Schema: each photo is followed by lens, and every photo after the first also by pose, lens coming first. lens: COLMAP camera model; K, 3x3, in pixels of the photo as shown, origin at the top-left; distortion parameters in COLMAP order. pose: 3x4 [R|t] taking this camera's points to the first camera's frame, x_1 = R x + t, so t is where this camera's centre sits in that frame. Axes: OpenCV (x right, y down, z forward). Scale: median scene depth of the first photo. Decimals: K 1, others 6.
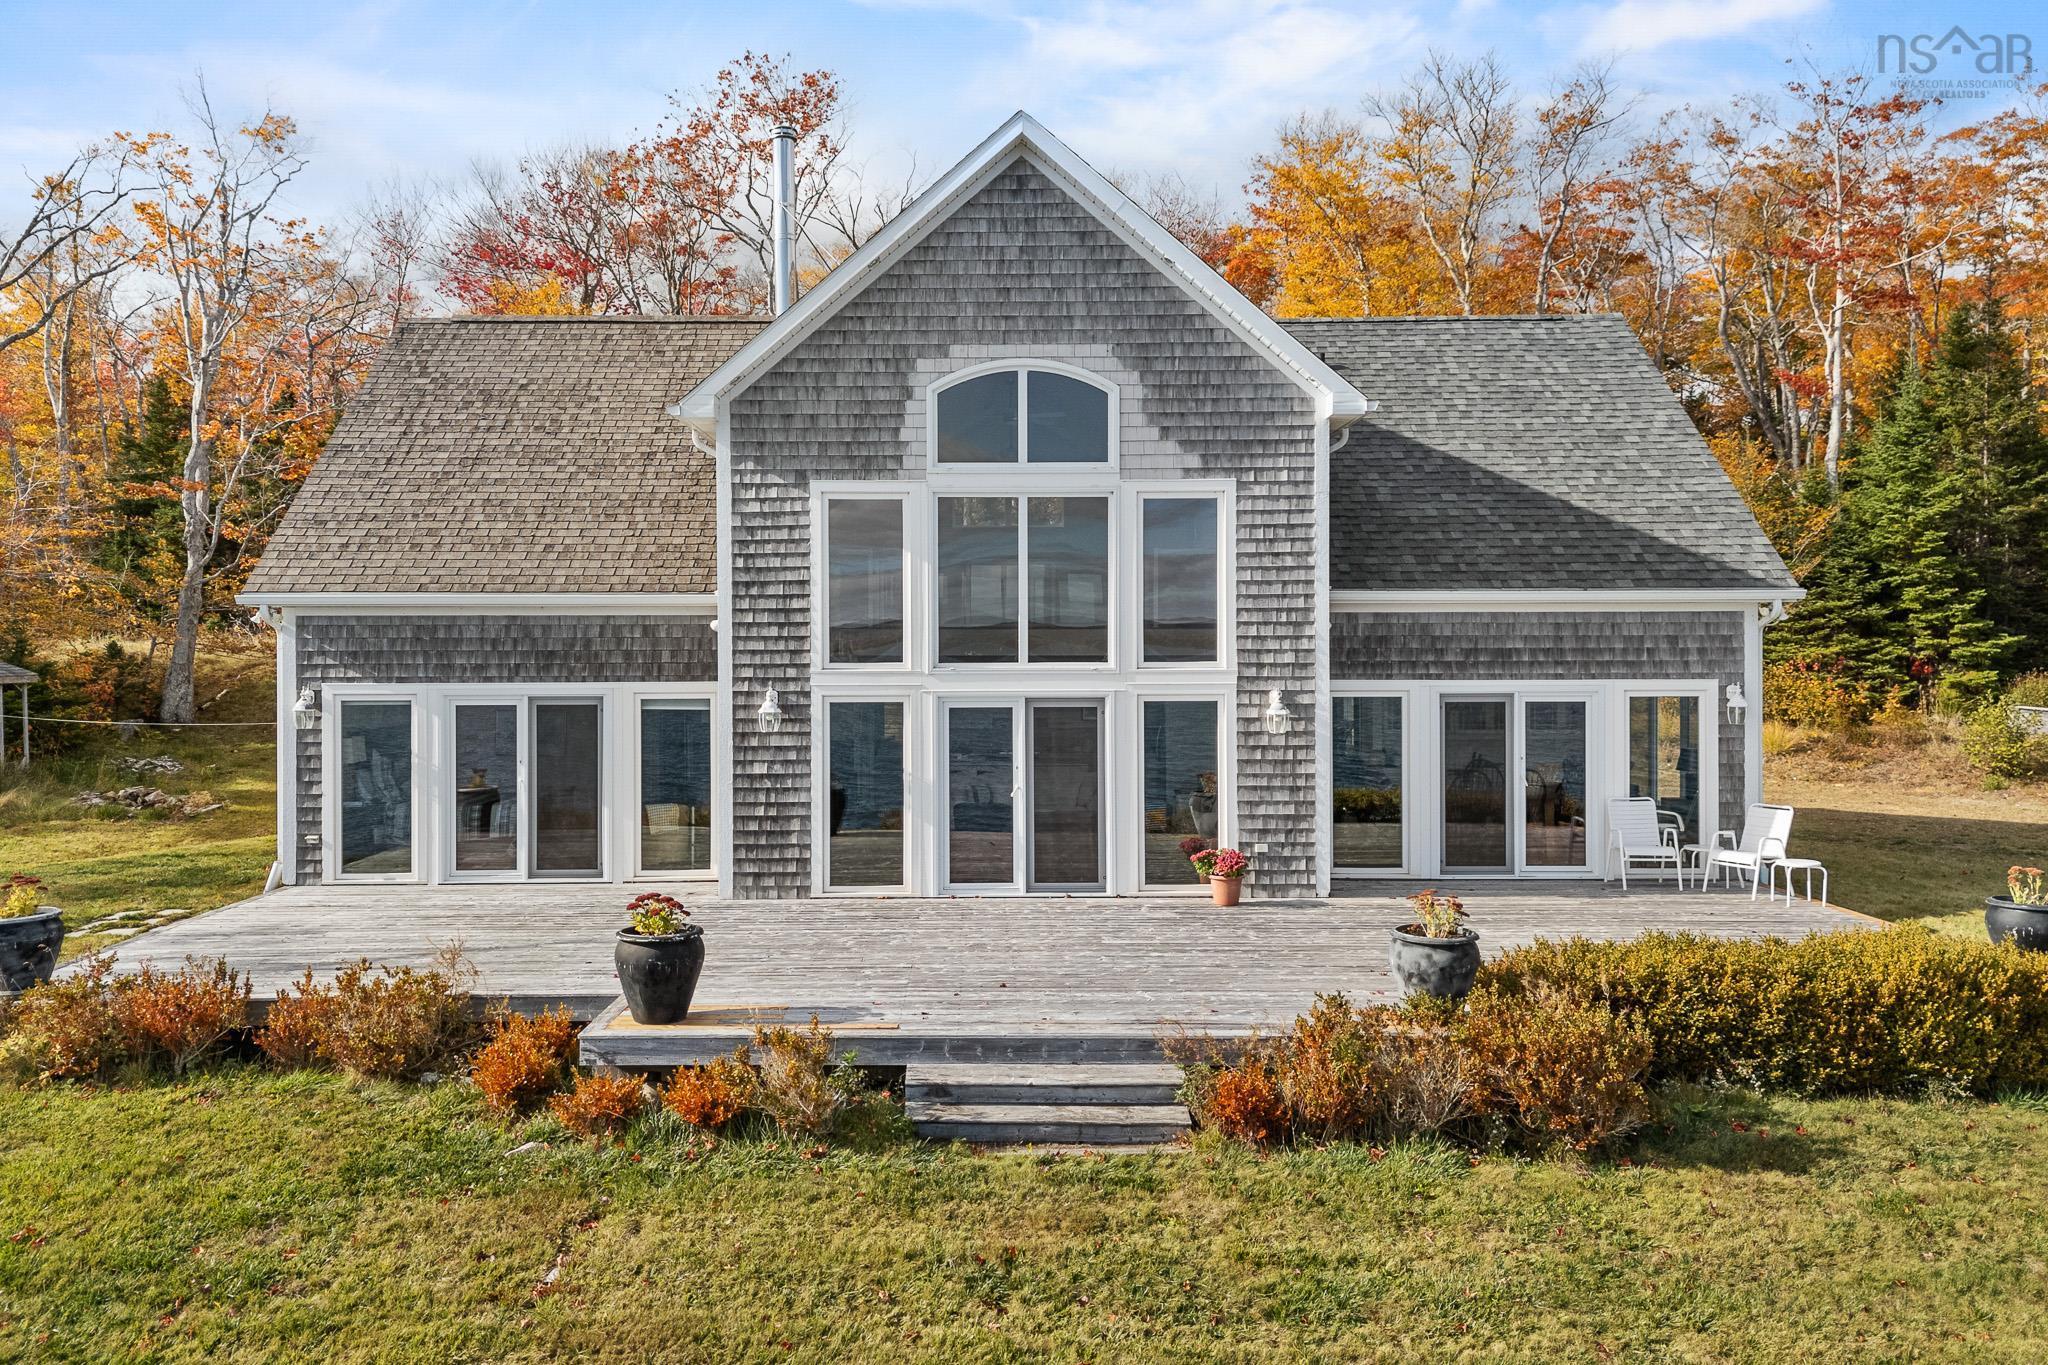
lens RADIAL K [[1521.3, 0, 954.1], [0, 1521.3, 687.1], [0, 0, 1]] dist [0.029785, -0.000097]
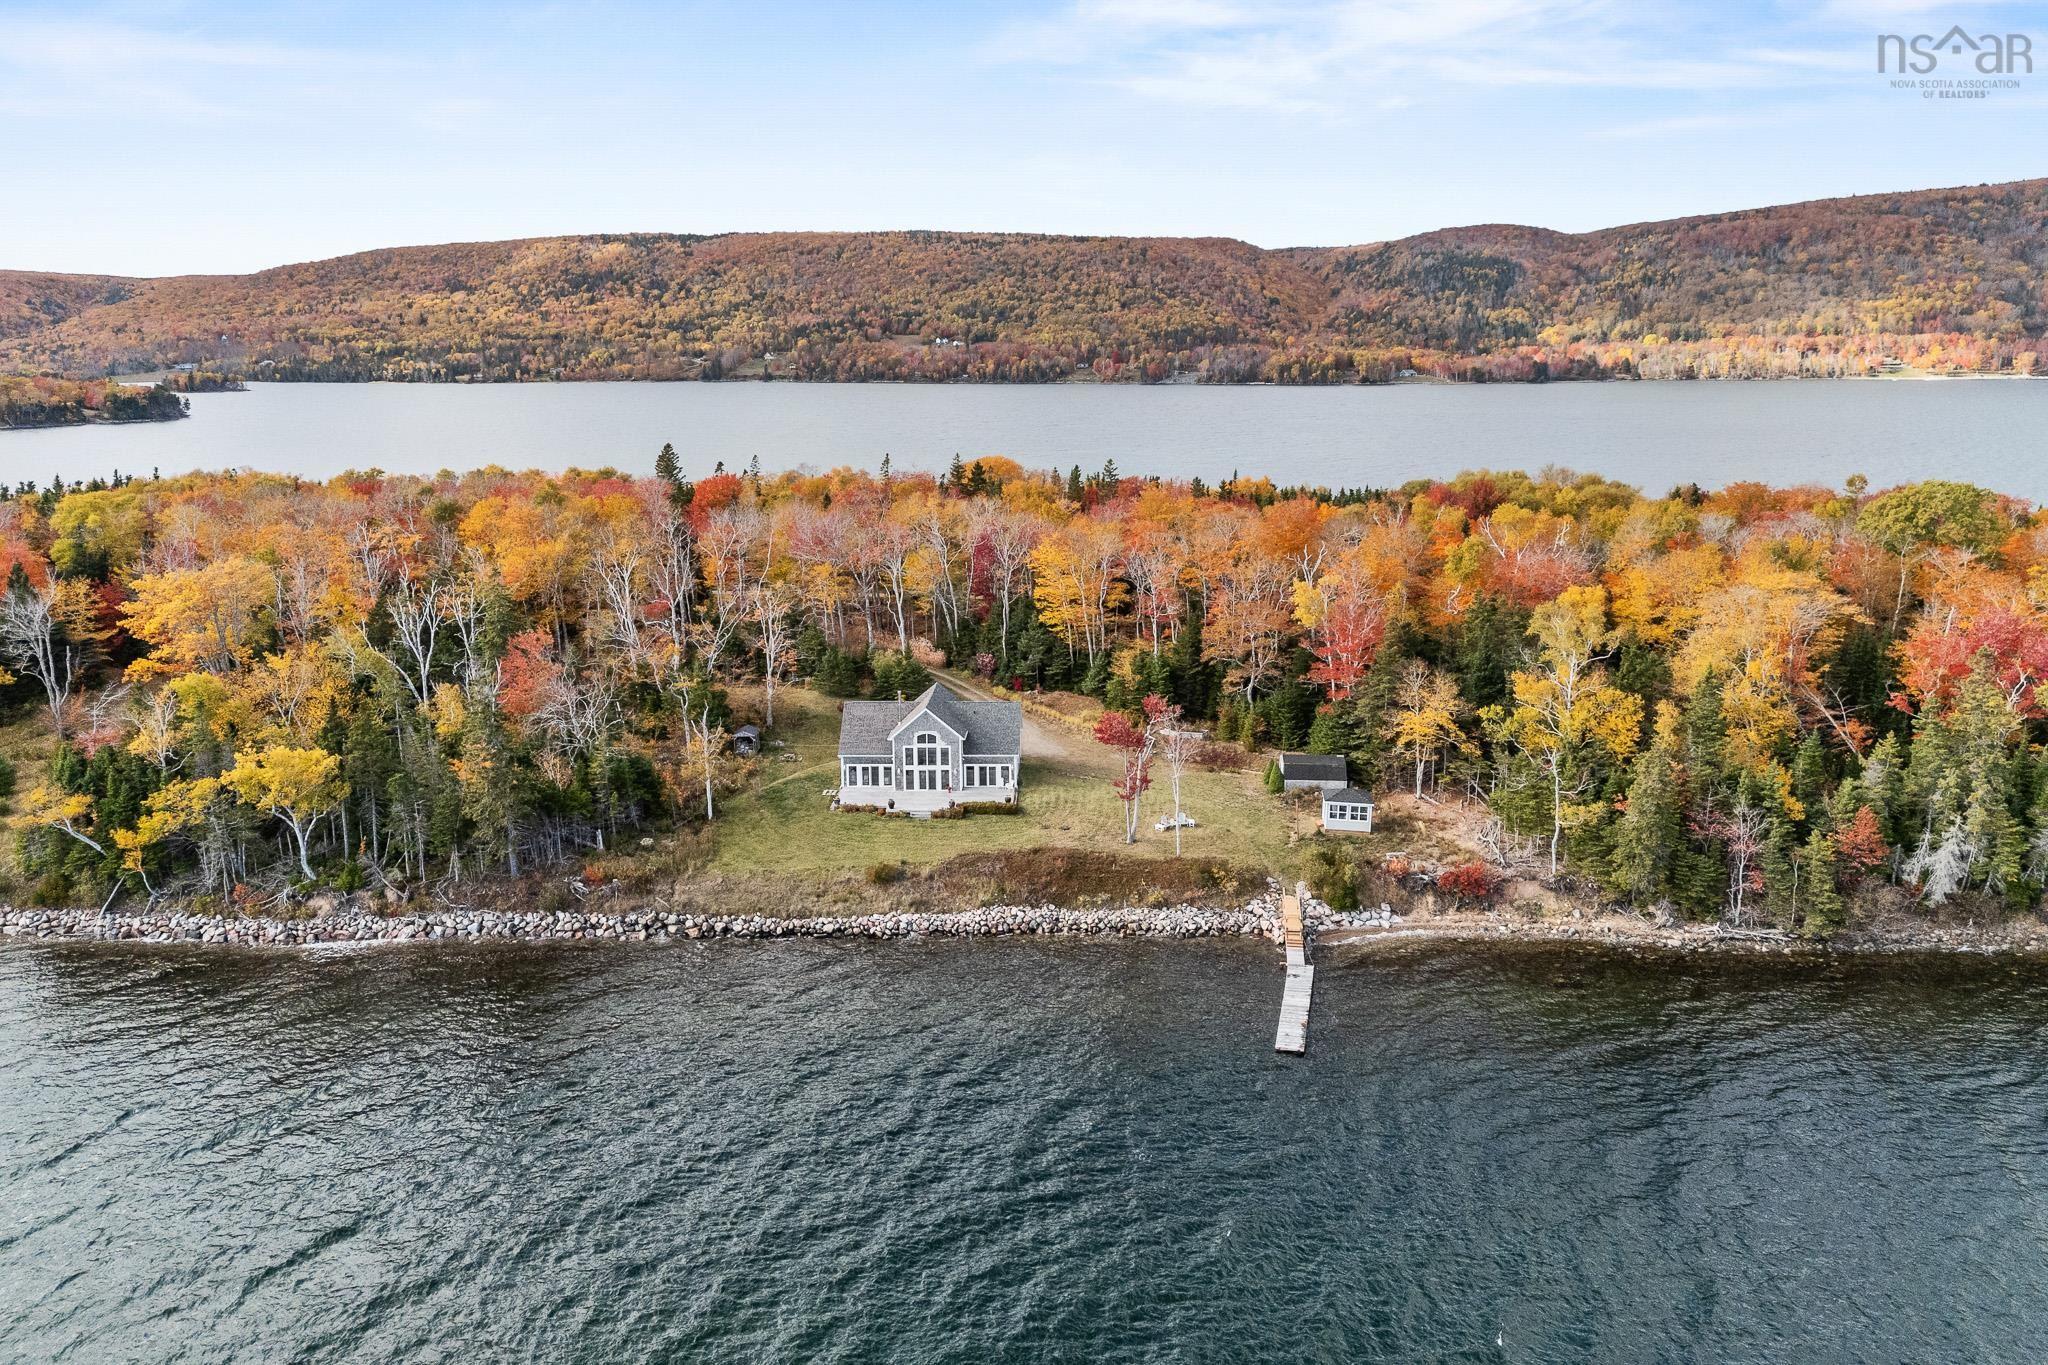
lens RADIAL K [[1462.9, 0, 1027.9], [0, 1462.9, 631.3], [0, 0, 1]] dist [0.007400, -0.000112]
pose [[0.999700, -0.001801, -0.024418, 0.843441], [0.005988, 0.984990, 0.172507, -2.259183], [0.023741, -0.172601, 0.984706, -7.270635]]
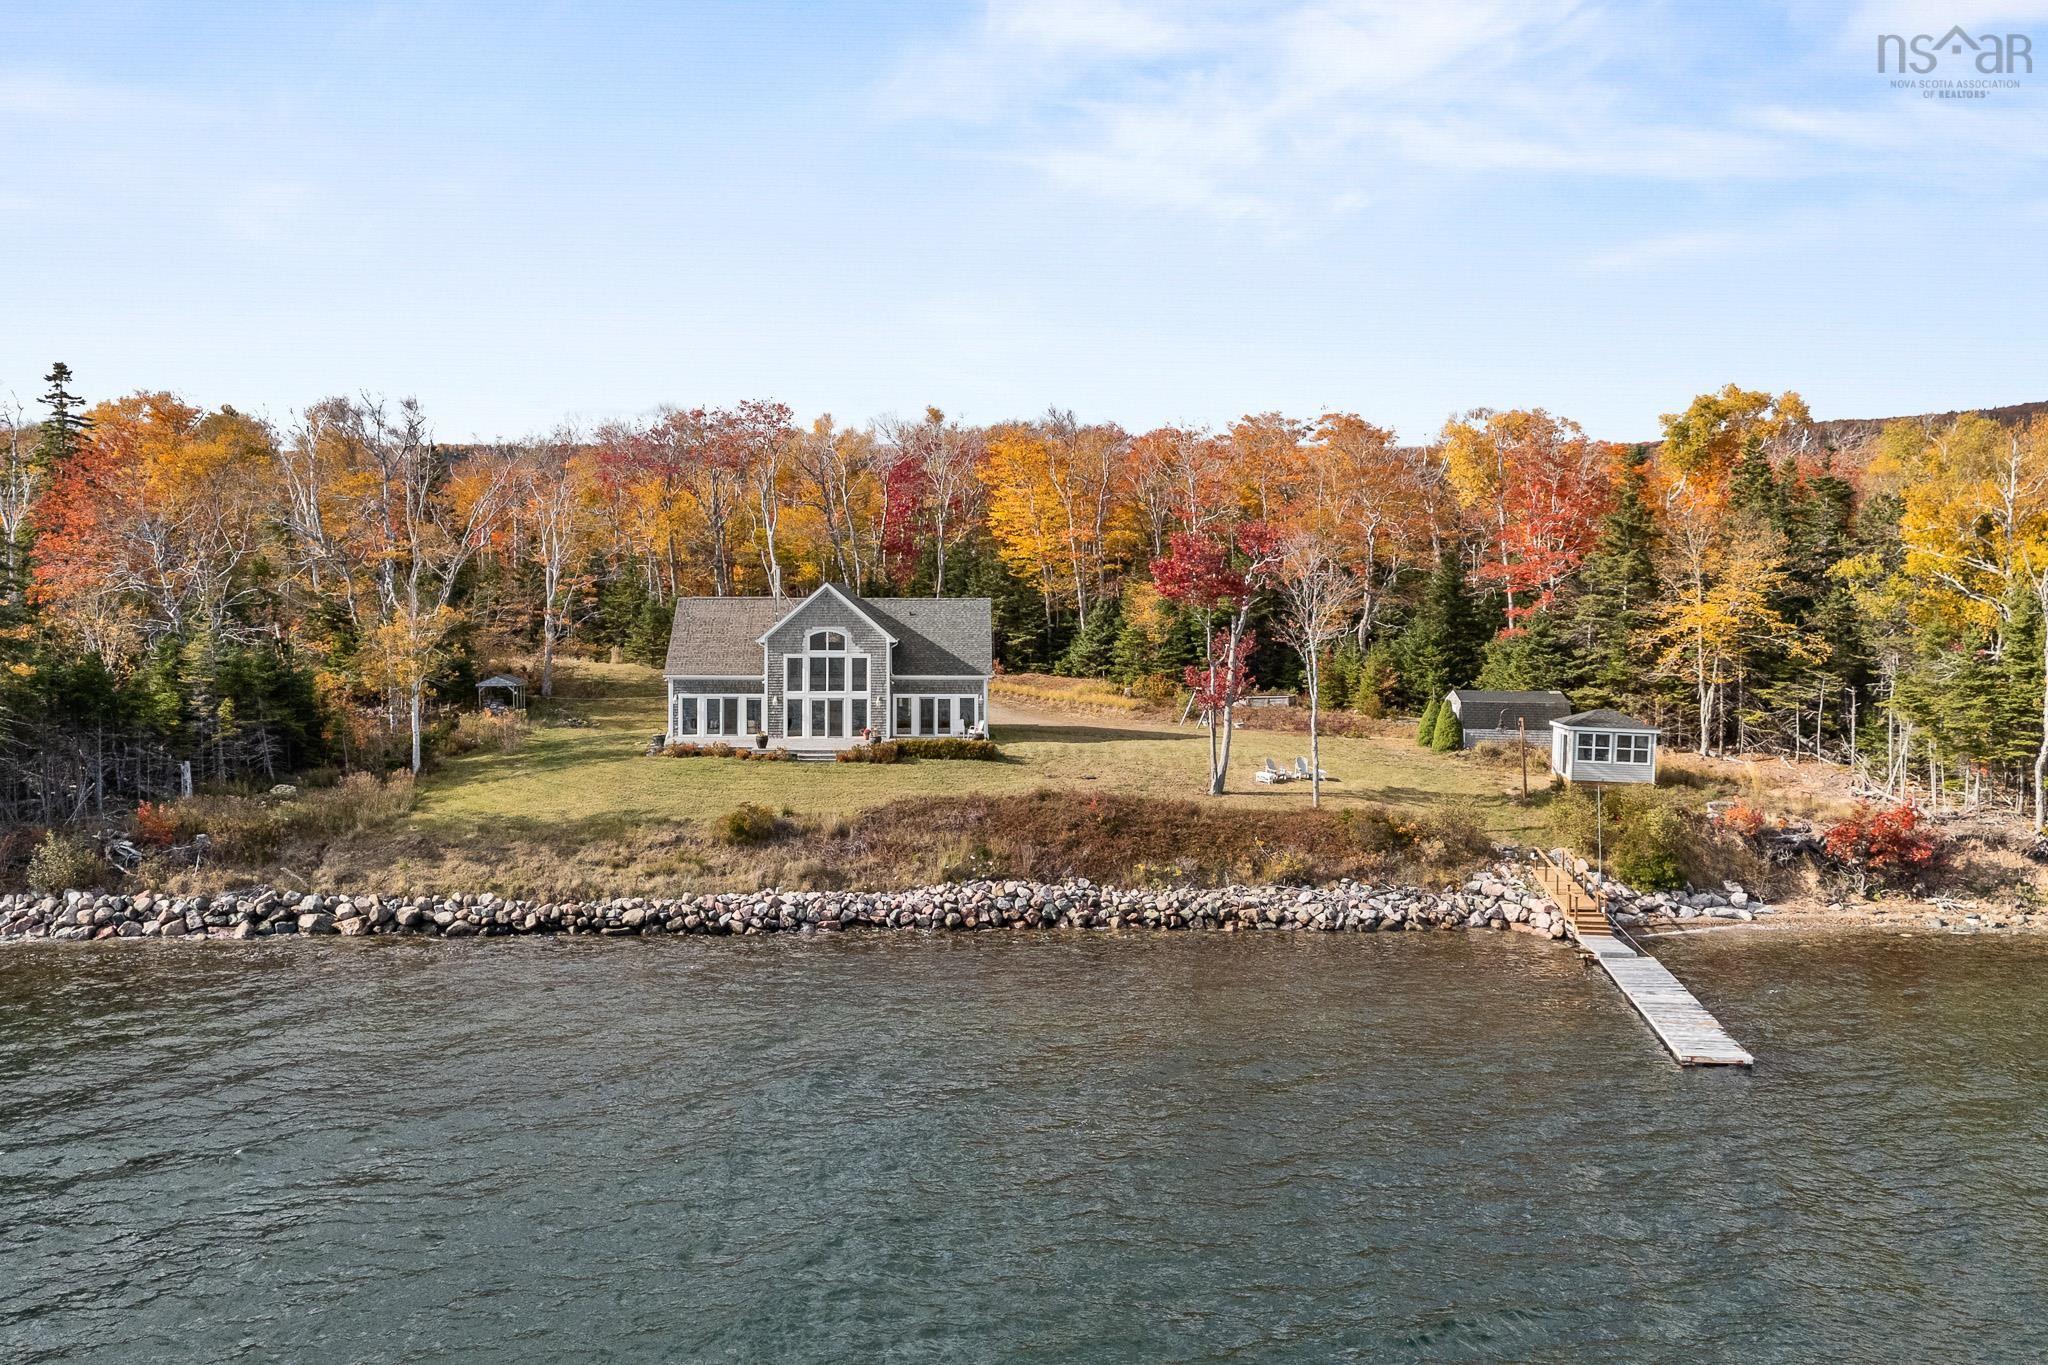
lens RADIAL K [[1705.1, 0, 983.3], [0, 1705.1, 624.2], [0, 0, 1]] dist [0.028050, -0.004454]
pose [[0.999574, 0.005749, 0.028616, 0.389708], [-0.005651, 0.999978, -0.003516, -0.214779], [-0.028636, 0.003353, 0.999584, -4.503657]]
